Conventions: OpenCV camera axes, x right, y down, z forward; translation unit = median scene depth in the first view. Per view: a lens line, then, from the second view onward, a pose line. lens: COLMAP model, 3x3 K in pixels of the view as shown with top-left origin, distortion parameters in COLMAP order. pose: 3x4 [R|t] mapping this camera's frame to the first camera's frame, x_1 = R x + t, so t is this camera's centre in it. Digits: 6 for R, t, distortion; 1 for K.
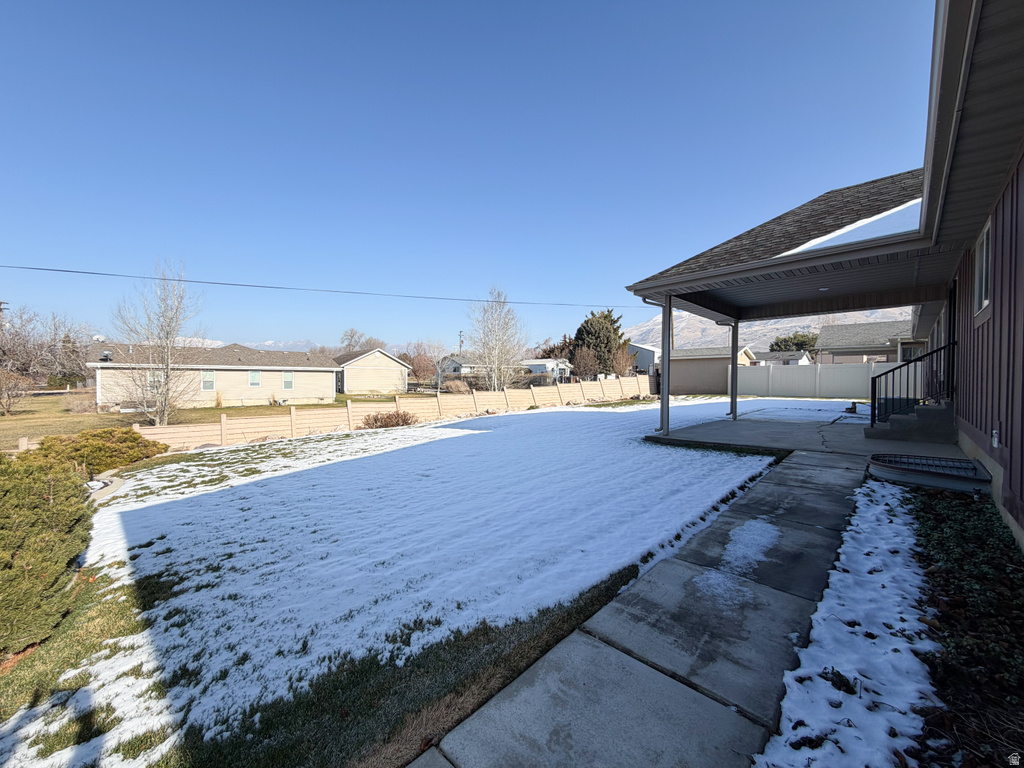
lens RADIAL K [[407.6, 0, 513.4], [0, 407.6, 382.4], [0, 0, 1]] dist [0.000584, 0.000116]
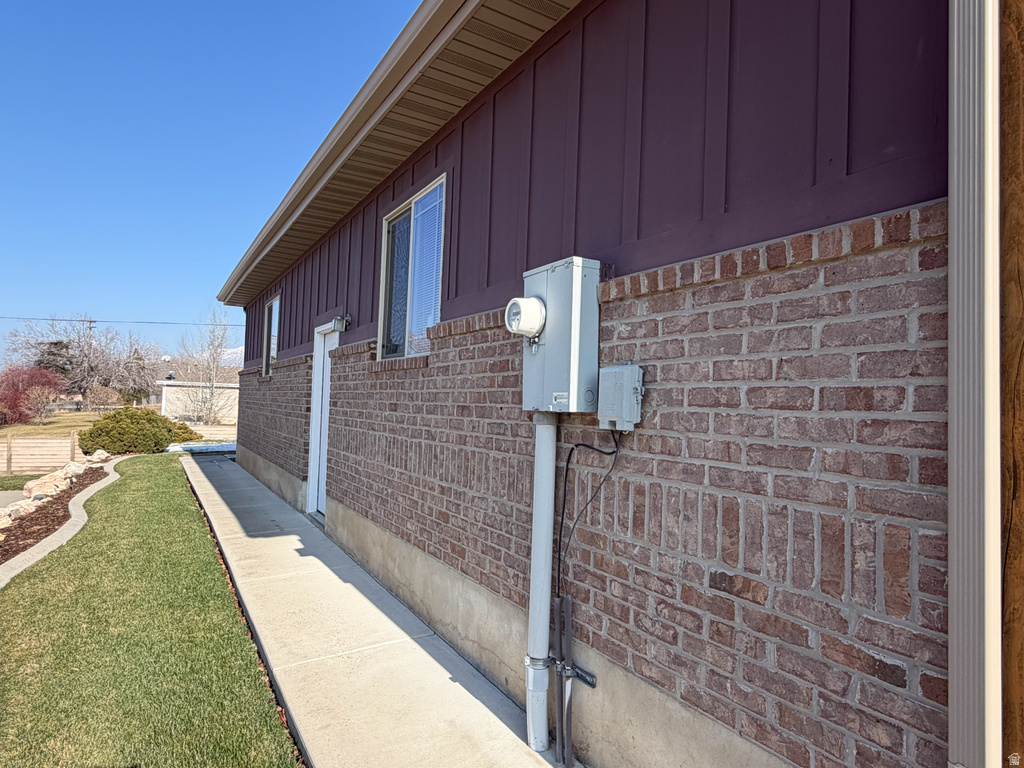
lens RADIAL K [[597.3, 0, 511.4], [0, 597.3, 383.6], [0, 0, 1]] dist [-0.000971, 0.000128]
pose [[0.966570, 0.016716, -0.255856, 0.377698], [-0.029378, 0.998521, -0.045745, 0.009032], [0.254713, 0.051732, 0.965632, -0.396083]]
